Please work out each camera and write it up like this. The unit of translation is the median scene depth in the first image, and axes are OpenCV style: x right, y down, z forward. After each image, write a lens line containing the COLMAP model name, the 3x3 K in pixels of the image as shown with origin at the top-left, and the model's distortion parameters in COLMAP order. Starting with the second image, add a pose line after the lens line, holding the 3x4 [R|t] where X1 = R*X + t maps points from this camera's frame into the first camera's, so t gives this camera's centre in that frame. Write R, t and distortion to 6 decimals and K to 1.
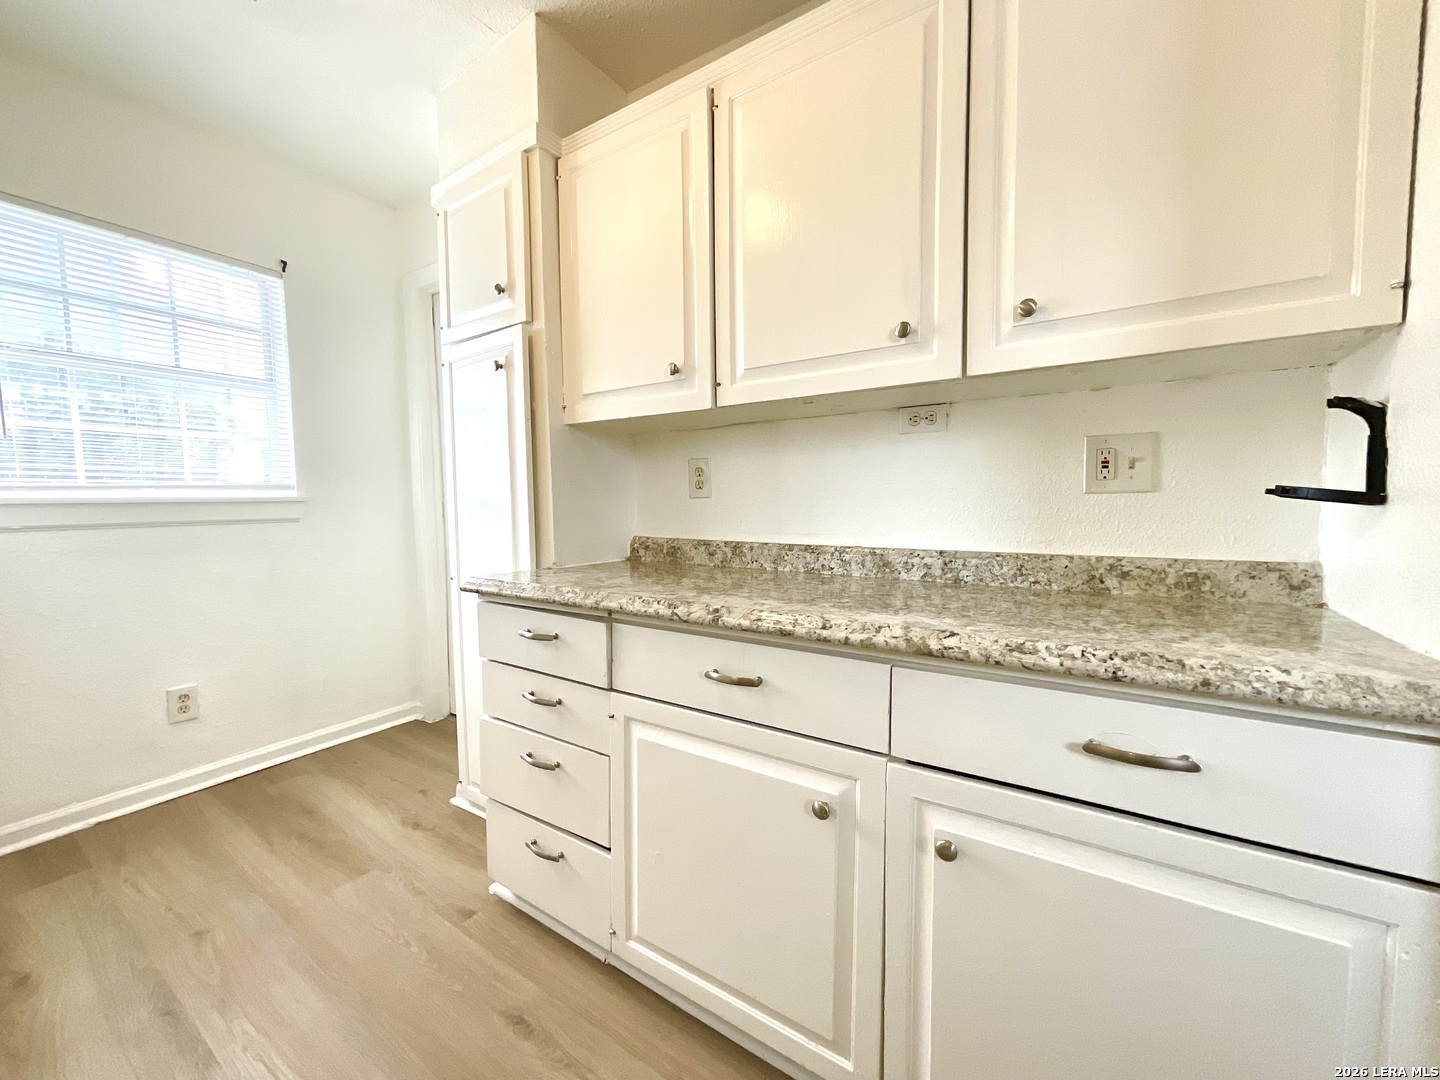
lens RADIAL K [[579.0, 0, 719.1], [0, 579.0, 544.9], [0, 0, 1]] dist [-0.001046, -0.000289]
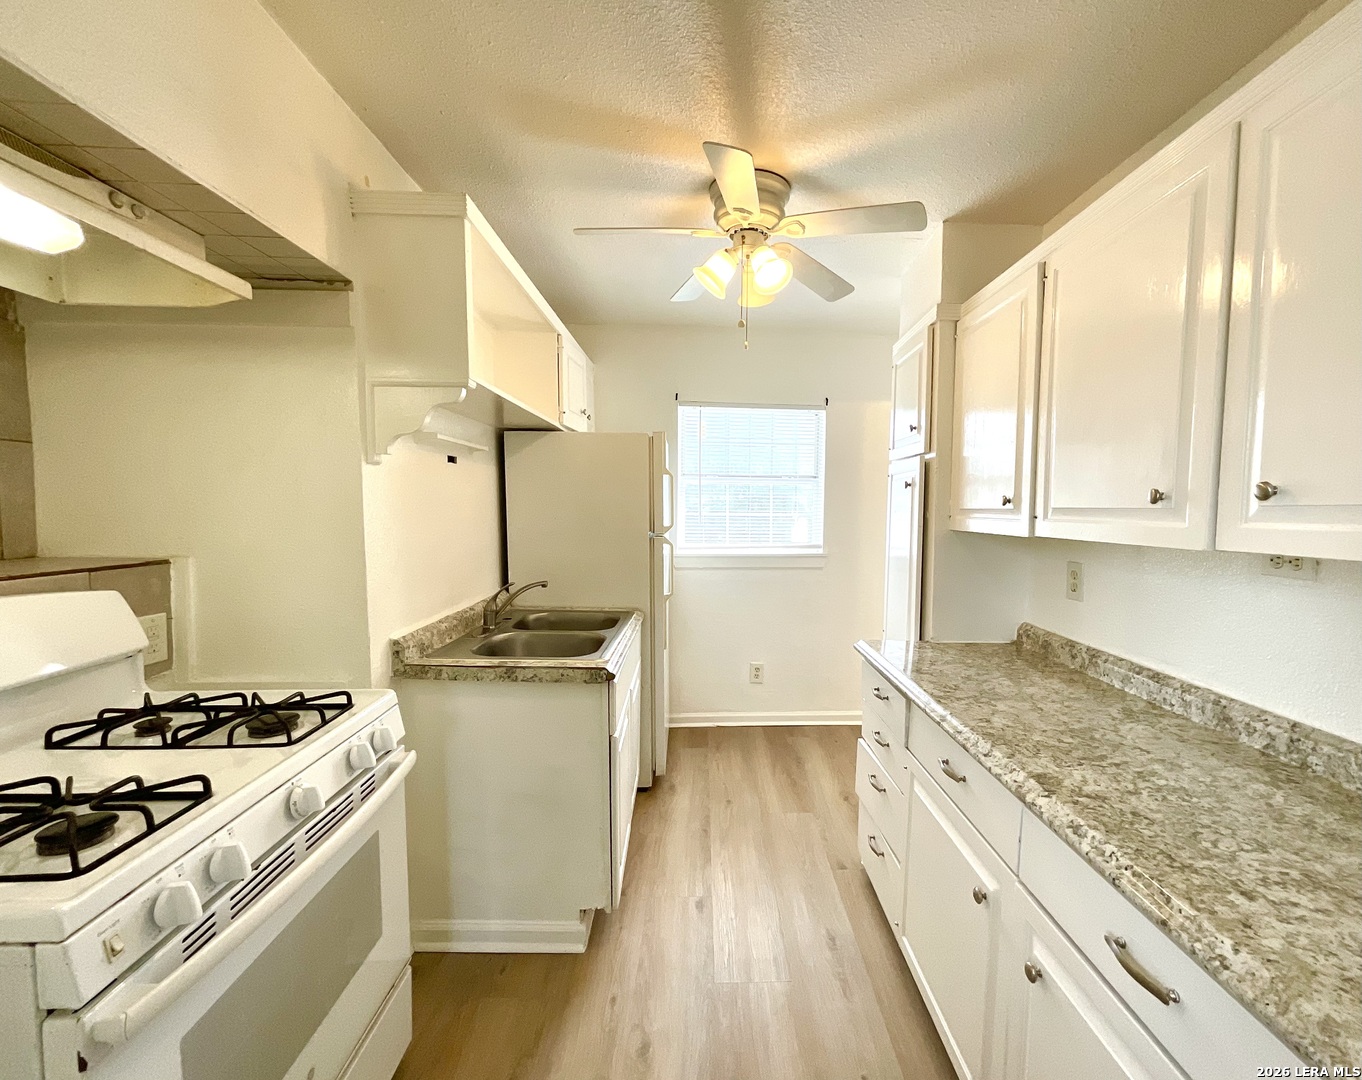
lens RADIAL K [[584.5, 0, 722.6], [0, 584.5, 544.9], [0, 0, 1]] dist [0.002030, -0.000446]
pose [[0.582365, 0.065521, -0.810283, 0.526202], [-0.074924, 0.996830, 0.026756, -0.189833], [0.809467, 0.045128, 0.585428, -0.151211]]
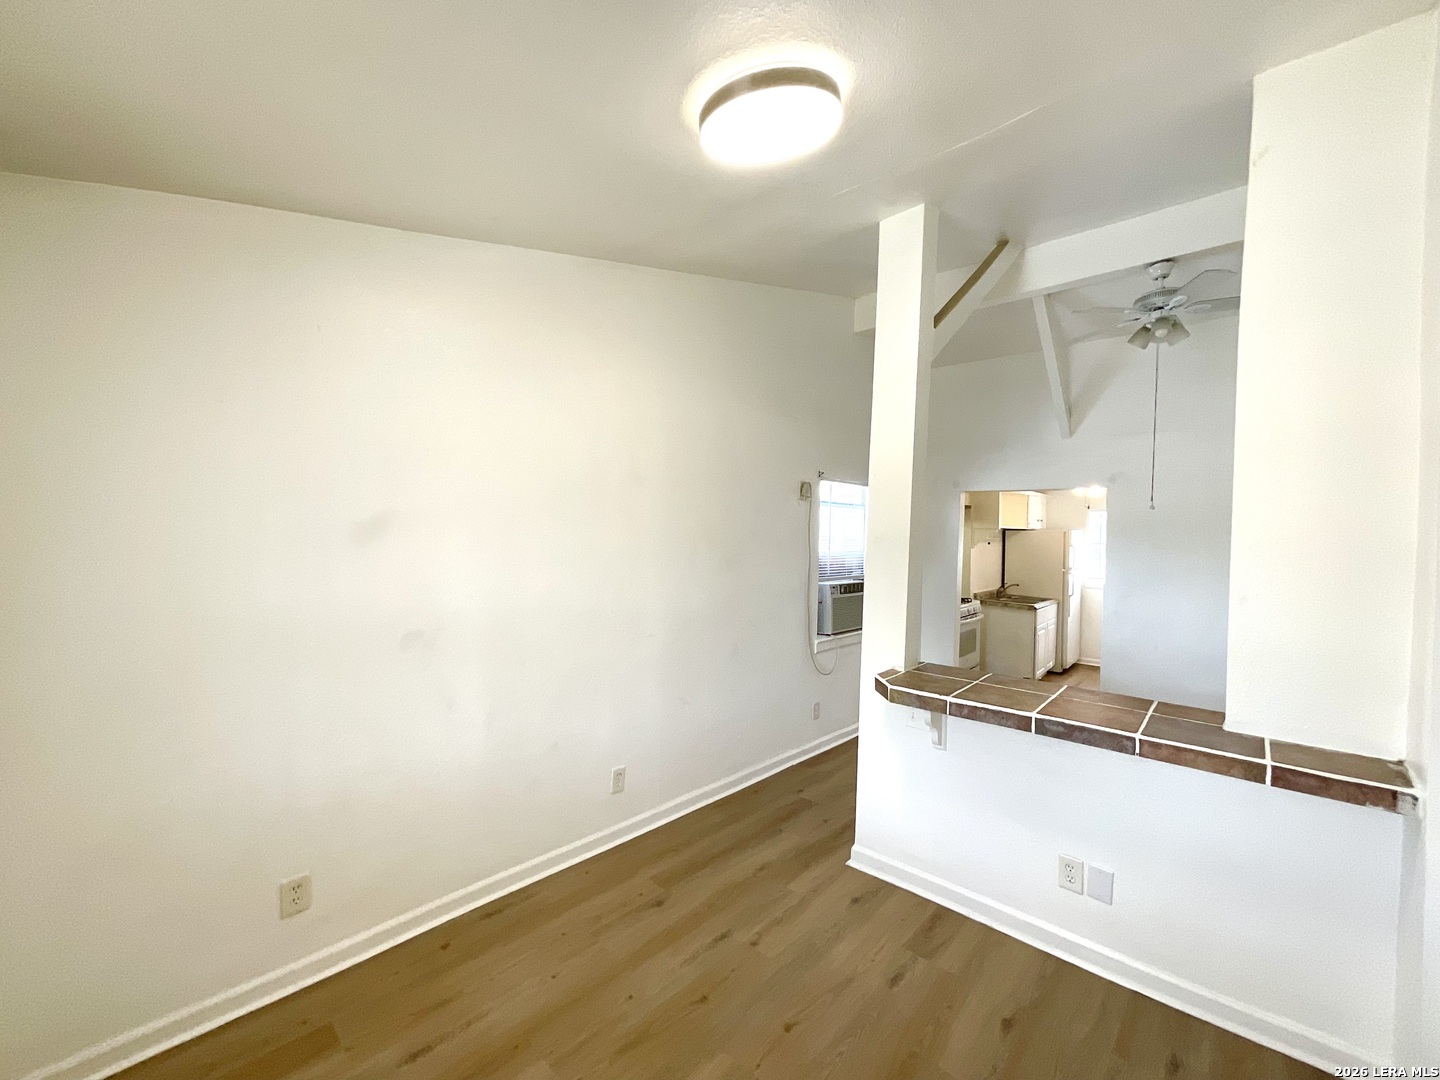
lens RADIAL K [[588.0, 0, 698.2], [0, 588.0, 544.1], [0, 0, 1]] dist [-0.036888, 0.000084]
pose [[-0.194763, 0.023446, -0.980570, 3.829501], [-0.096738, 0.994381, 0.042990, -0.276413], [0.976068, 0.103232, -0.191401, -1.187942]]
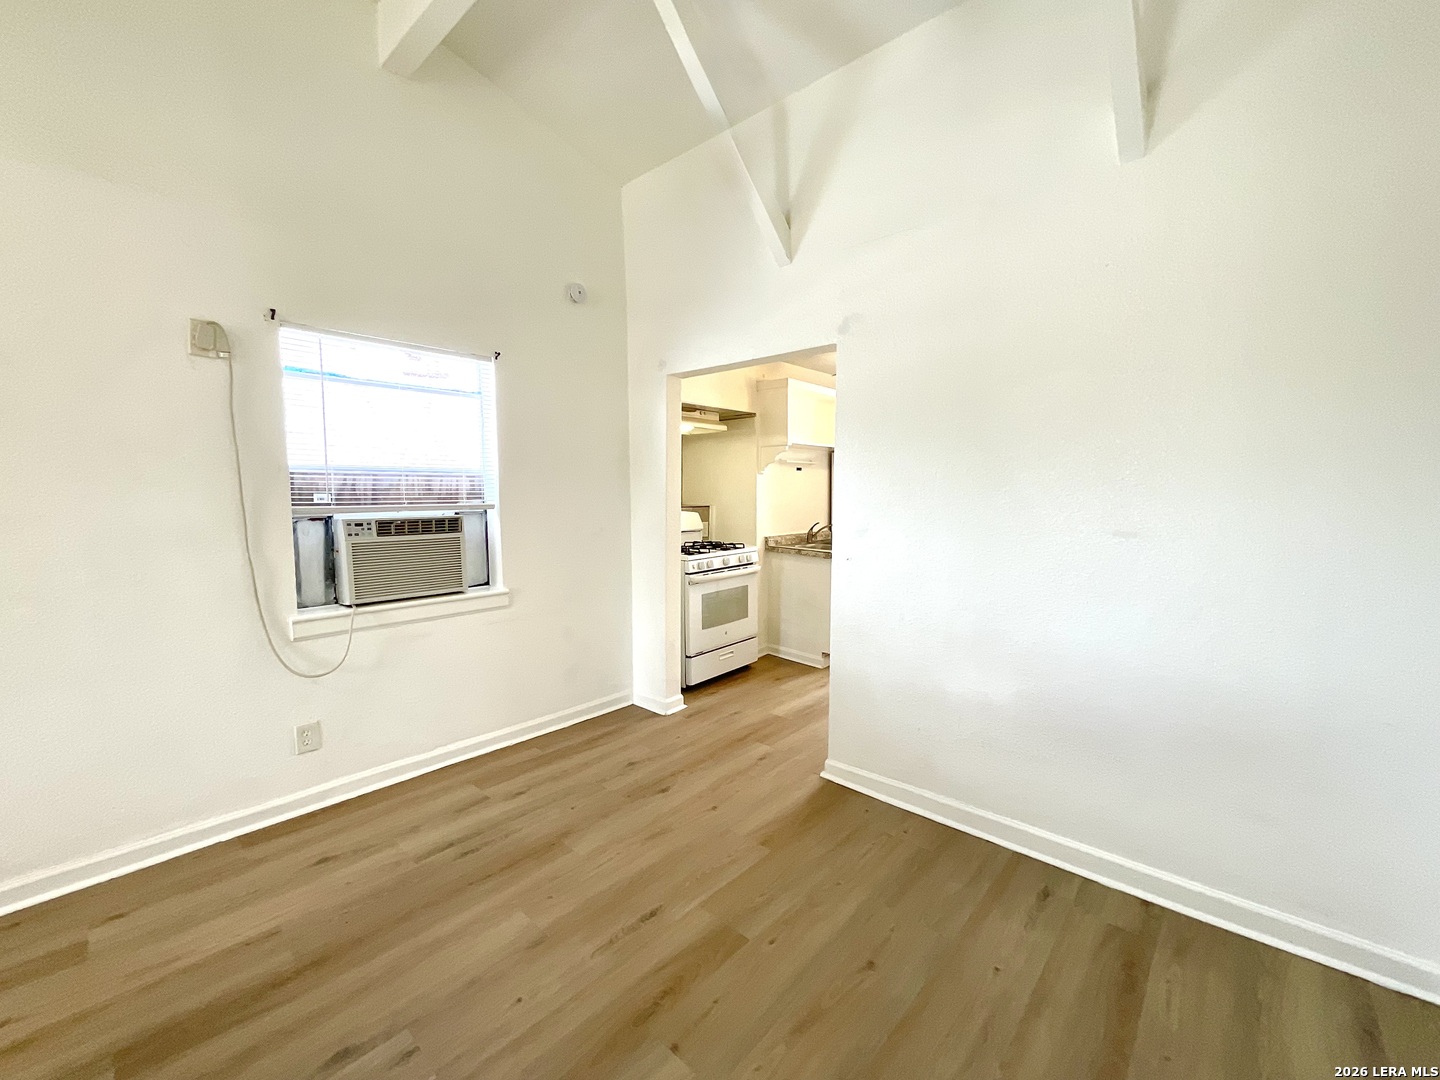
lens RADIAL K [[580.8, 0, 717.7], [0, 580.8, 542.8], [0, 0, 1]] dist [0.001308, 0.000414]
pose [[-0.159697, 0.094398, -0.982642, 2.342060], [-0.076908, 0.991202, 0.107719, -0.212764], [0.984166, 0.092776, -0.151032, 0.219694]]
